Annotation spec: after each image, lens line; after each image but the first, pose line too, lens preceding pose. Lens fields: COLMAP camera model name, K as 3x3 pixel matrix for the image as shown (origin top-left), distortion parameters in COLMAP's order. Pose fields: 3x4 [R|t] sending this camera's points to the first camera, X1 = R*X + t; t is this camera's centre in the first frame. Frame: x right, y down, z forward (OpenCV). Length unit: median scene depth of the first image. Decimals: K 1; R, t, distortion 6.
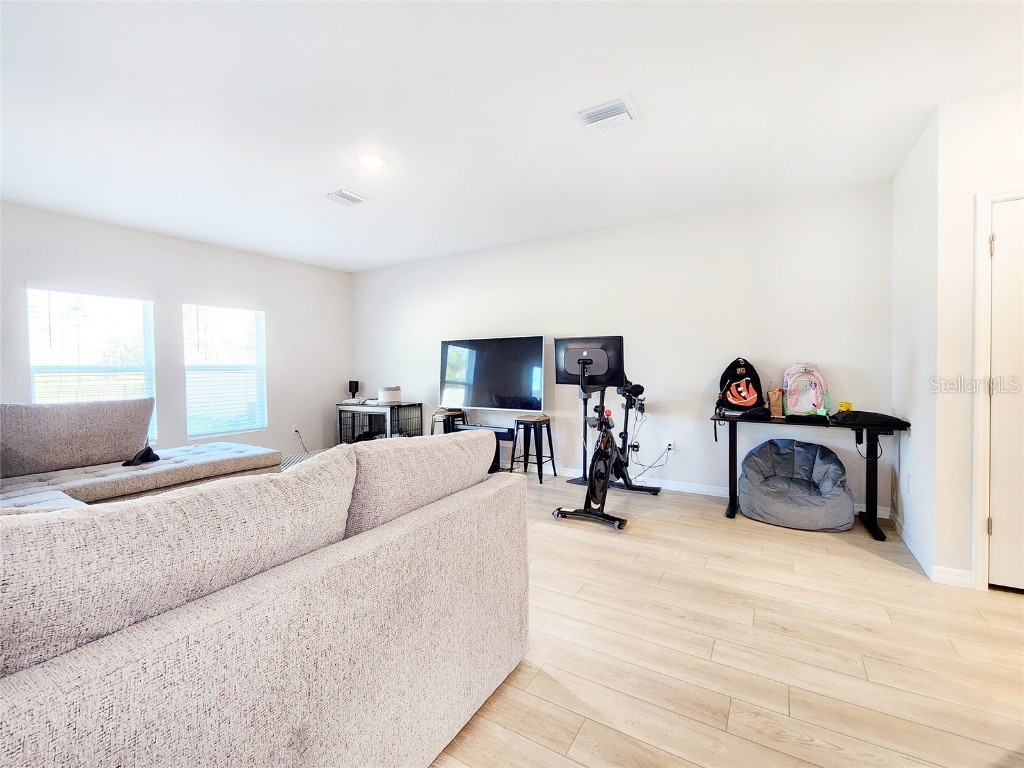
lens RADIAL K [[446.5, 0, 502.0], [0, 446.5, 374.9], [0, 0, 1]] dist [0.000812, 0.000197]
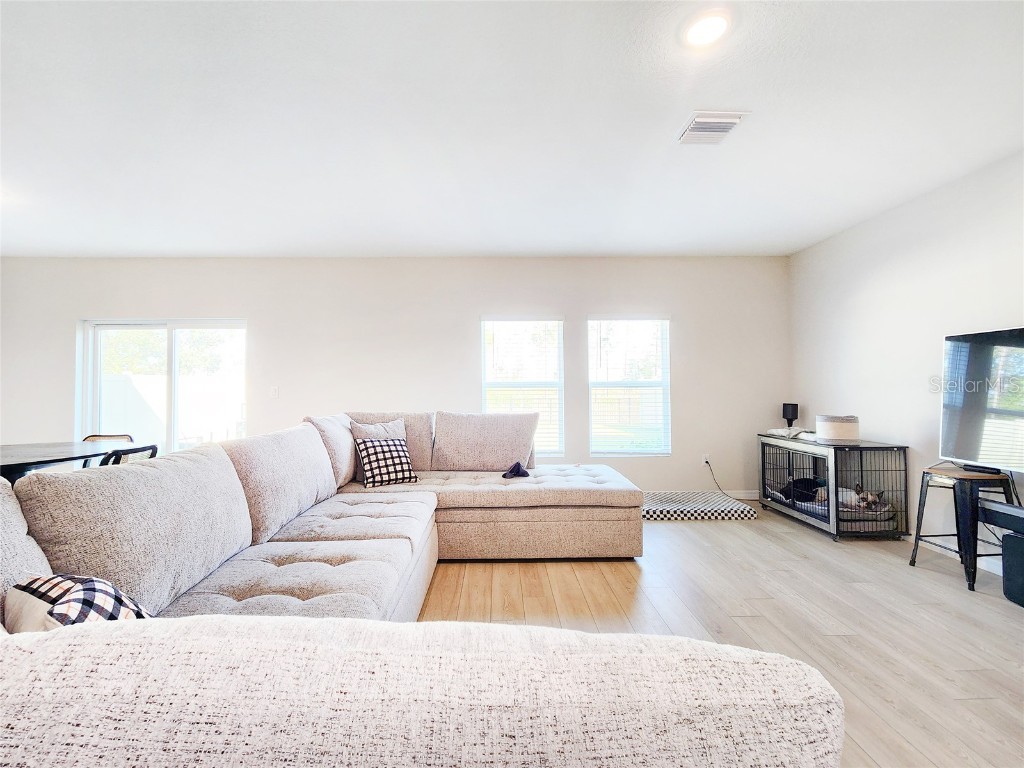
lens RADIAL K [[446.5, 0, 502.0], [0, 446.5, 374.9], [0, 0, 1]] dist [0.000812, 0.000197]
pose [[0.546292, -0.013353, -0.837489, 0.022904], [-0.020270, 0.999369, -0.029155, -0.003444], [0.837350, 0.032903, 0.545676, 0.249490]]
